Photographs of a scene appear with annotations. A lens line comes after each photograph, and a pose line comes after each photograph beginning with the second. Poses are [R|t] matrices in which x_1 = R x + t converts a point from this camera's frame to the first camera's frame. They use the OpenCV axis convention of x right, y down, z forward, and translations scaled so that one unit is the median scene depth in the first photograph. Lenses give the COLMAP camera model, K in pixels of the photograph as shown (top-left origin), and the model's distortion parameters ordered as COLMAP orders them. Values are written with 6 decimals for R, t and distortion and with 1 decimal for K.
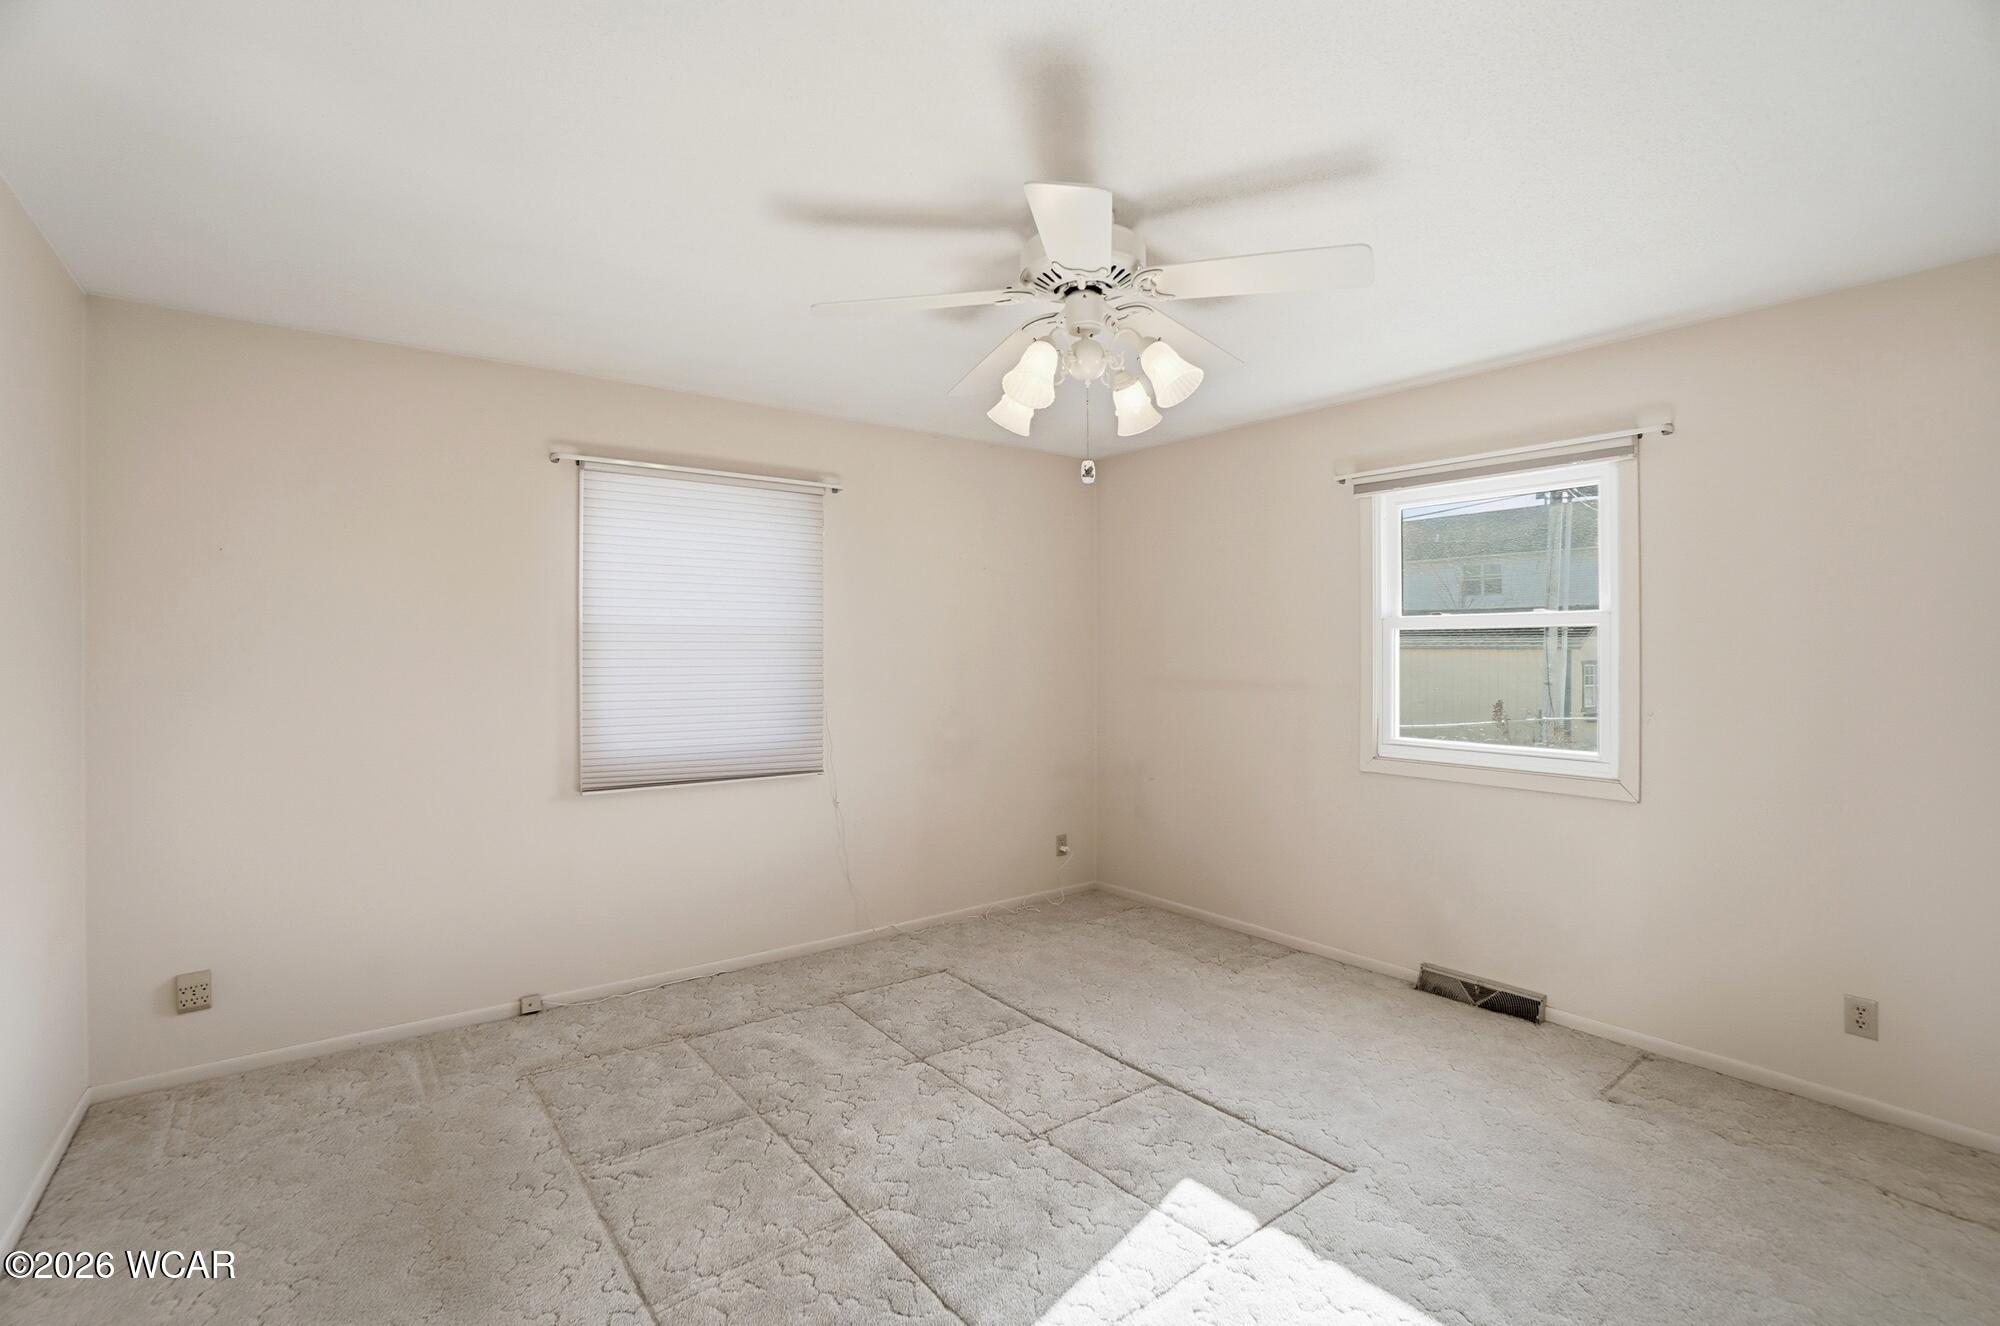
lens RADIAL K [[887.5, 0, 1007.7], [0, 887.5, 646.5], [0, 0, 1]] dist [-0.051011, 0.015175]
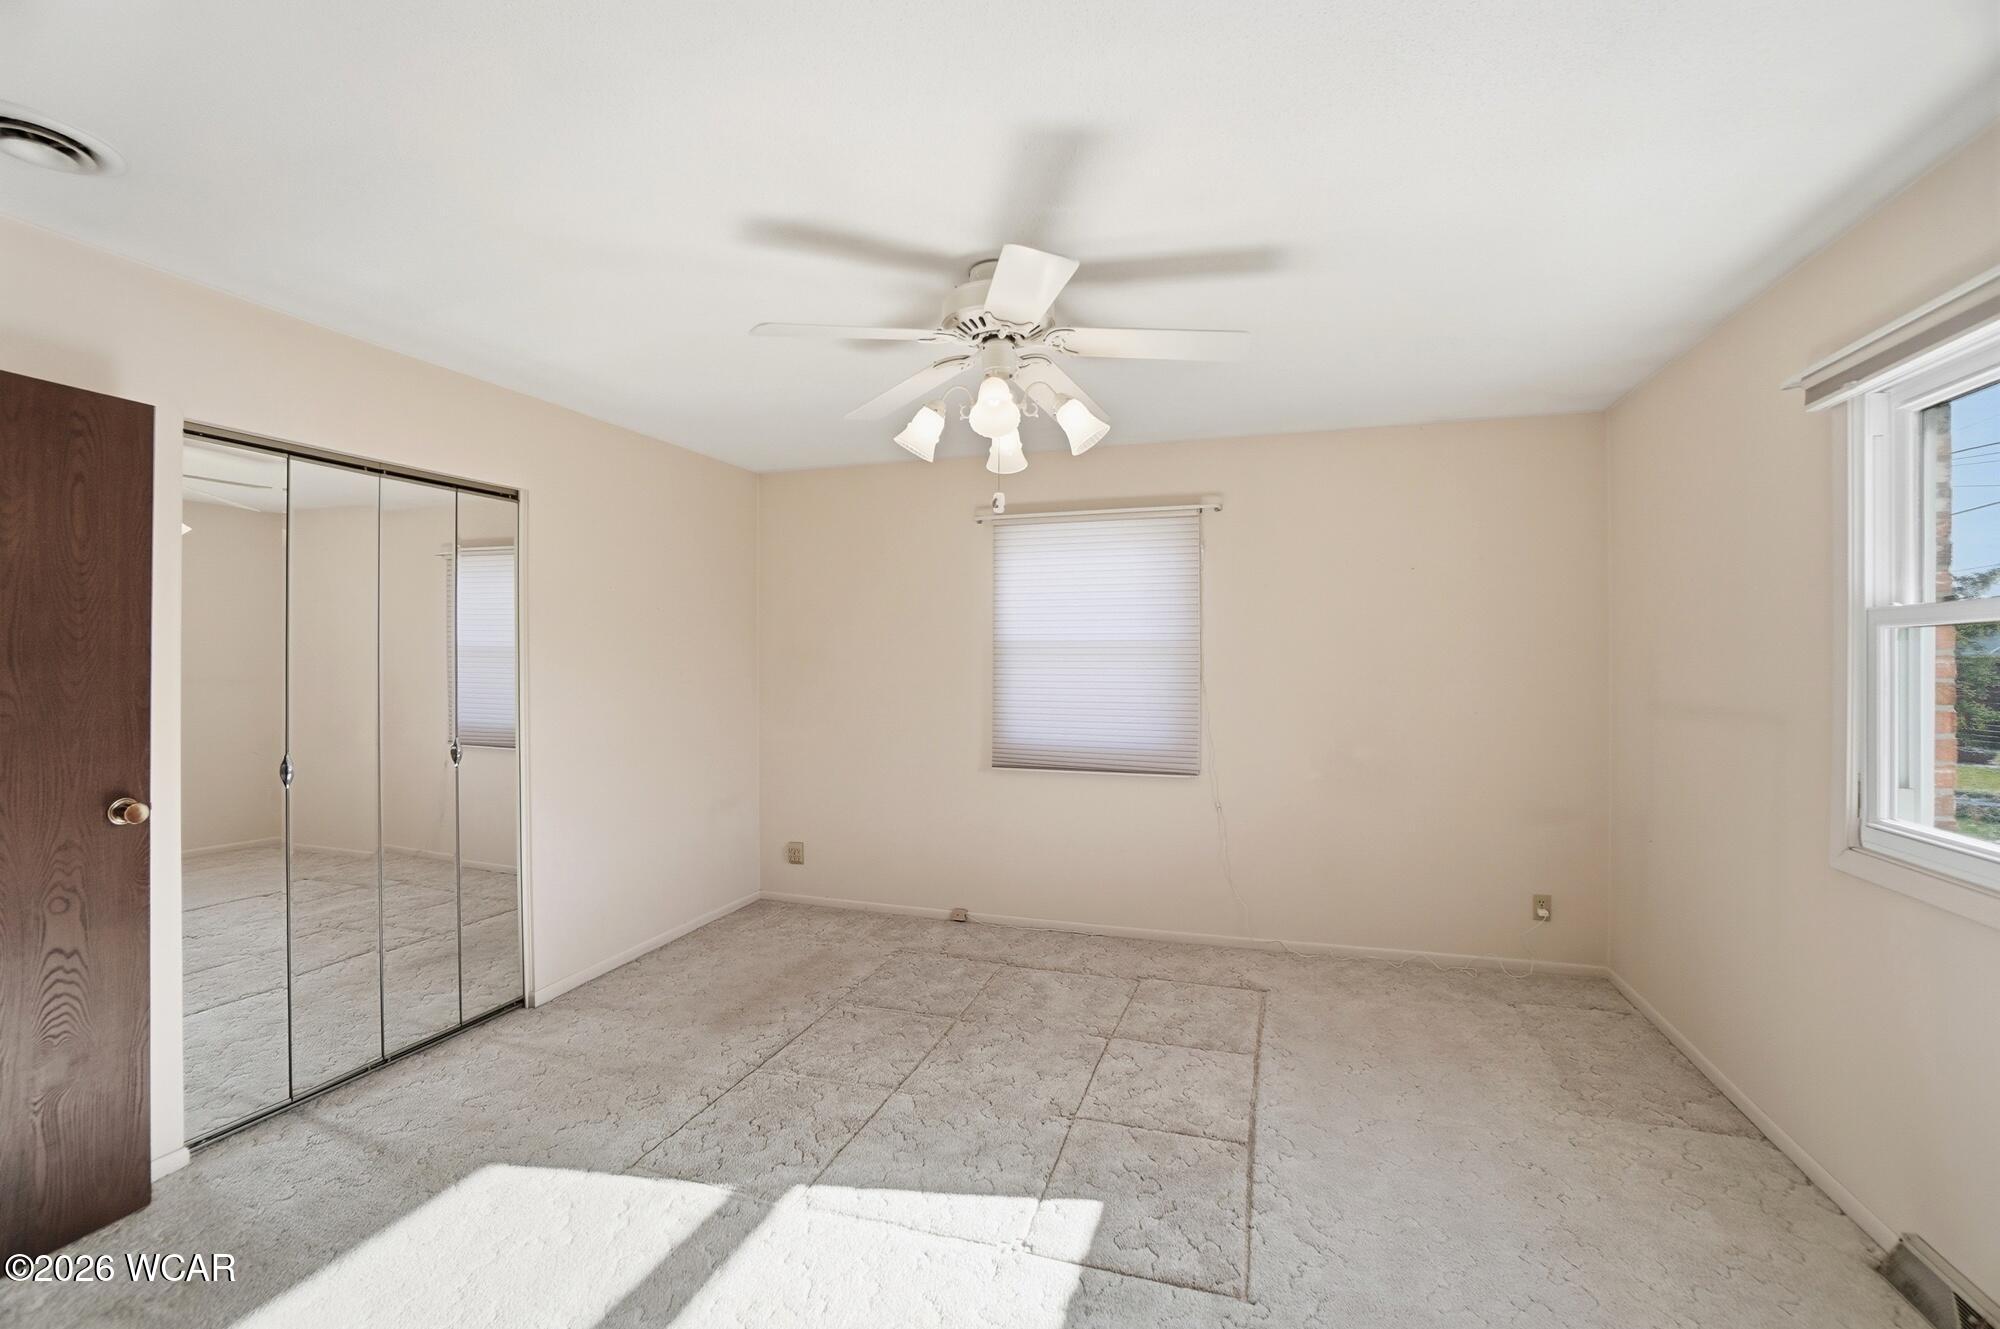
lens RADIAL K [[887.5, 0, 993.0], [0, 887.5, 665.1], [0, 0, 1]] dist [-0.051011, 0.015175]
pose [[0.564850, 0.004582, -0.825181, 0.655243], [0.004344, 0.999954, 0.008526, -0.002587], [0.825182, -0.008400, 0.564805, 0.242692]]
